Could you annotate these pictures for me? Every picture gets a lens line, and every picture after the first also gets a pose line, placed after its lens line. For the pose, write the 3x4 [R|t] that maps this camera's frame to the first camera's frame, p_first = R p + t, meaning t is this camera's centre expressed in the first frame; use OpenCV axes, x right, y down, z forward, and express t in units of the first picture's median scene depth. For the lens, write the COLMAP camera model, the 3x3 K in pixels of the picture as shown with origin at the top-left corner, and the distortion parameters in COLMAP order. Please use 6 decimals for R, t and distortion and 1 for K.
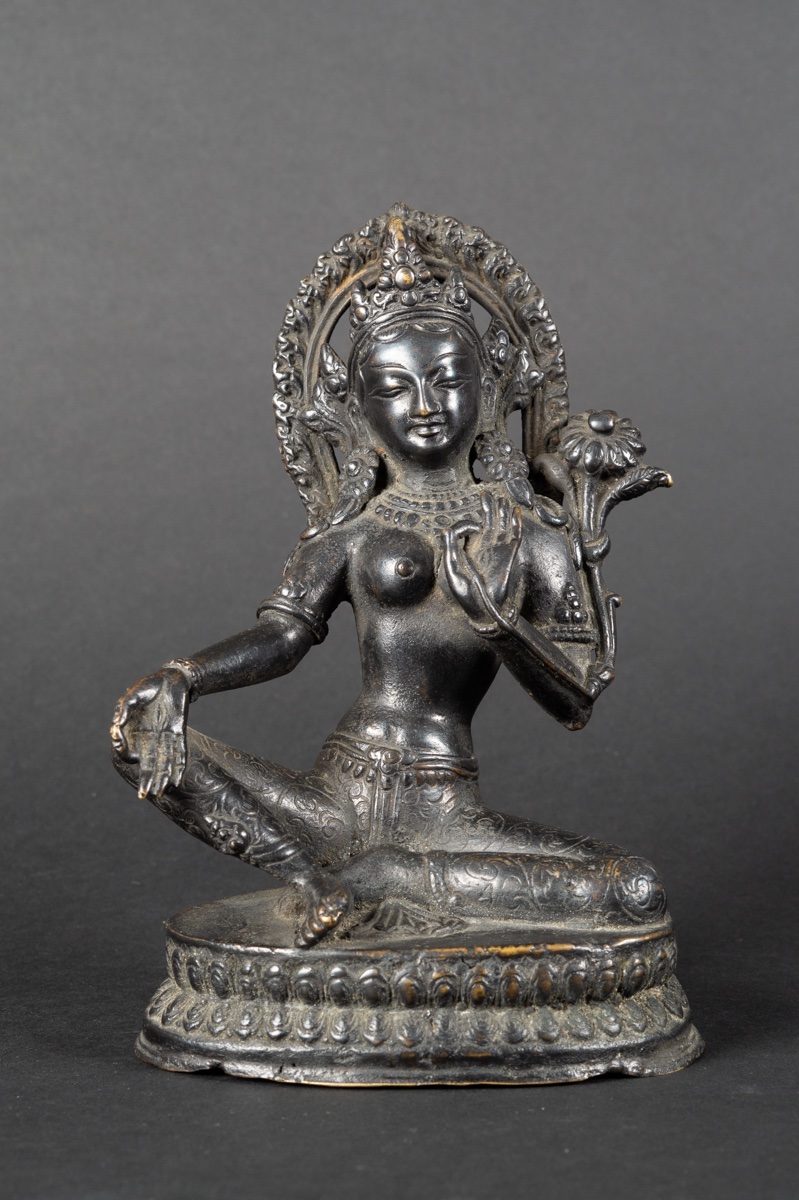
lens RADIAL K [[3014.6, 0, 399.5], [0, 3014.6, 600.0], [0, 0, 1]] dist [-0.009523, 0.055198]
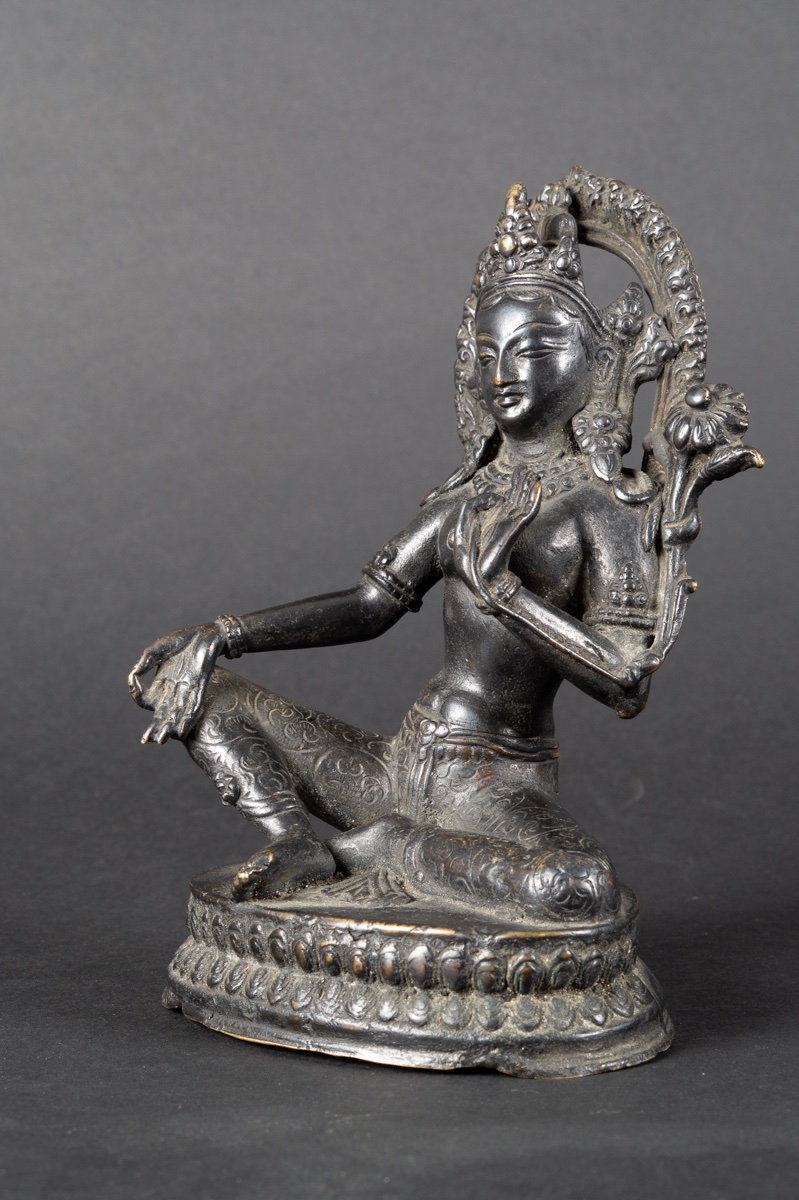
lens RADIAL K [[3138.6, 0, 399.5], [0, 3138.6, 600.0], [0, 0, 1]] dist [-0.027509, 0.365878]
pose [[0.812068, 0.061015, -0.580364, 0.589247], [-0.054531, 0.998102, 0.028631, -0.019304], [0.581009, 0.008398, 0.813854, 0.153437]]
